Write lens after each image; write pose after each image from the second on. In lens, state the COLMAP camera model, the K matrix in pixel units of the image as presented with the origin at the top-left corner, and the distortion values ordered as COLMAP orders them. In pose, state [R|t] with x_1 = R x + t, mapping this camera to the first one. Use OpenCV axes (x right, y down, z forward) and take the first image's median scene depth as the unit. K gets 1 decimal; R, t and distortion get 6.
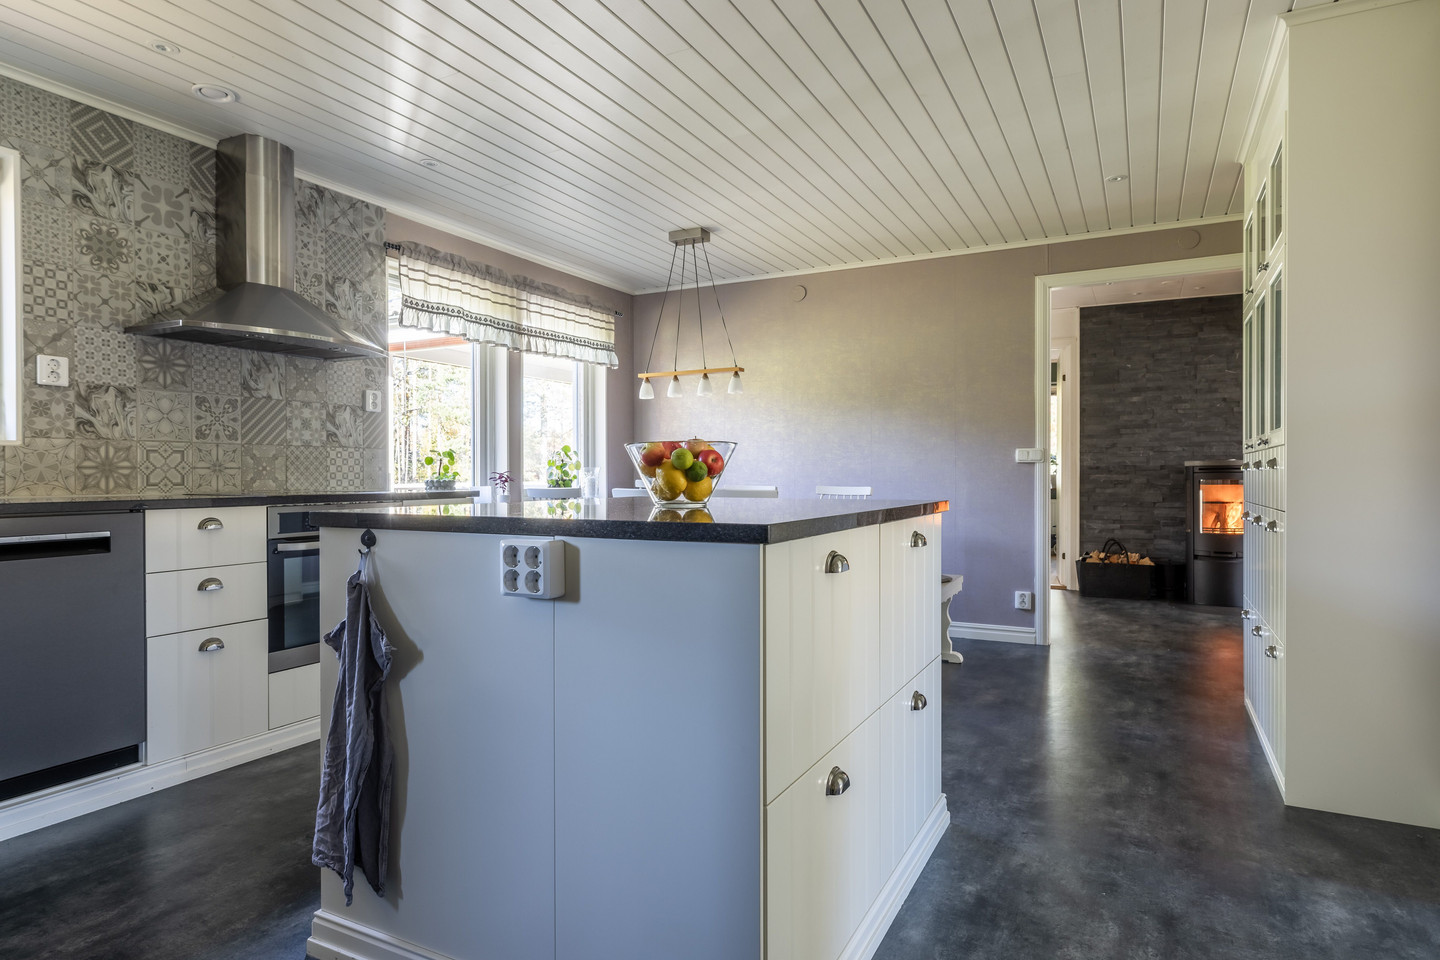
lens RADIAL K [[817.6, 0, 720.0], [0, 817.6, 480.0], [0, 0, 1]] dist [0.004239, 0.001634]
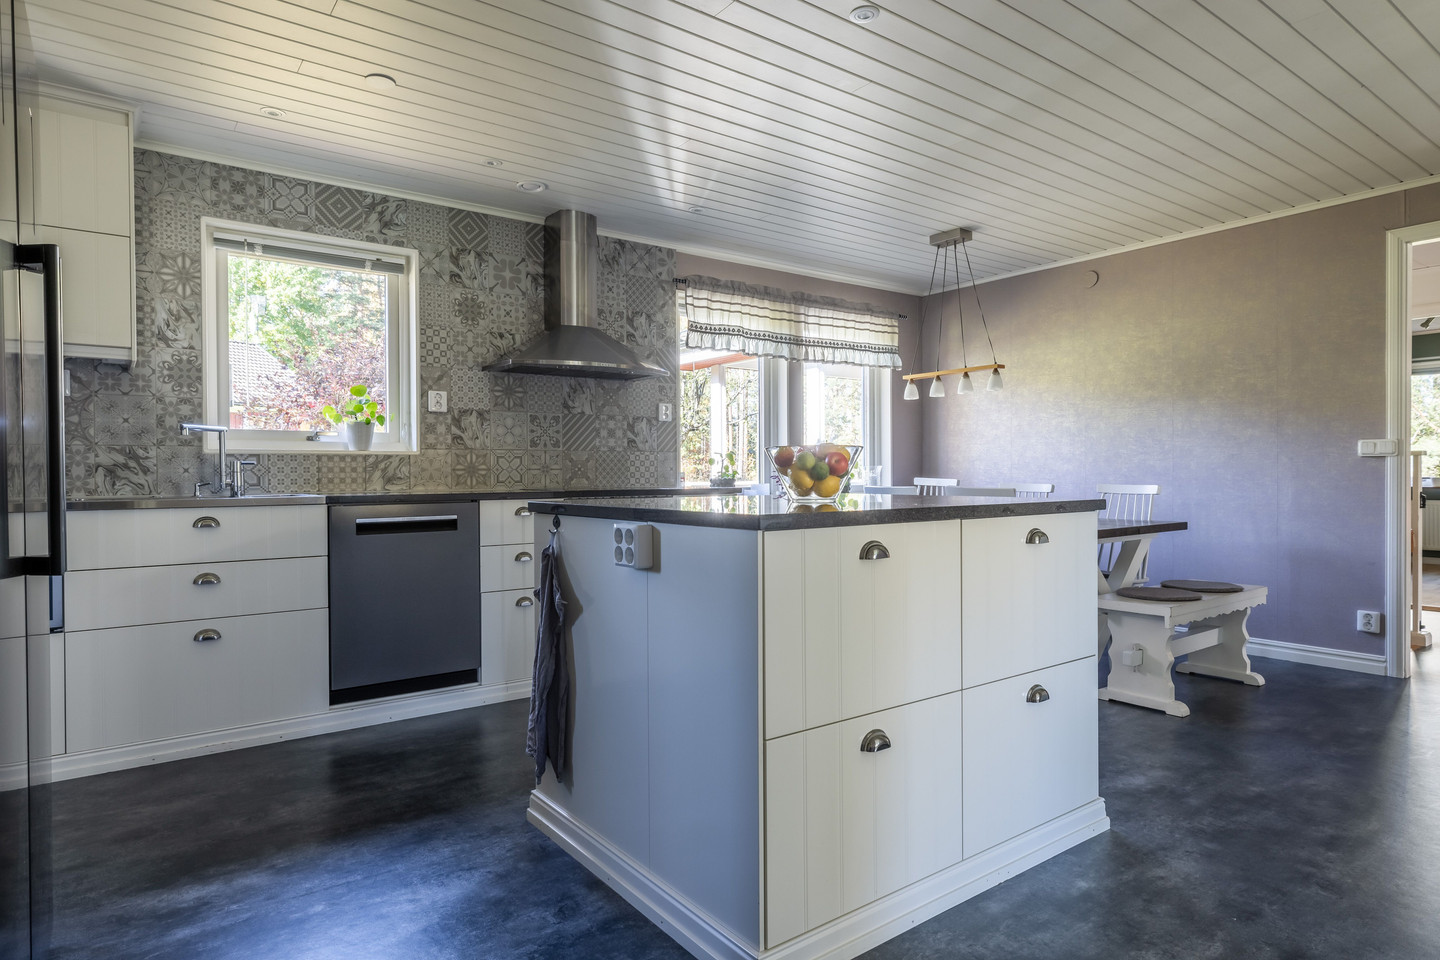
lens RADIAL K [[817.6, 0, 720.0], [0, 817.6, 480.0], [0, 0, 1]] dist [0.004239, 0.001634]
pose [[0.904611, 0.000012, -0.426238, 0.171117], [0.001374, 0.999995, 0.002944, -0.000969], [0.426236, -0.003249, 0.904606, -0.051192]]
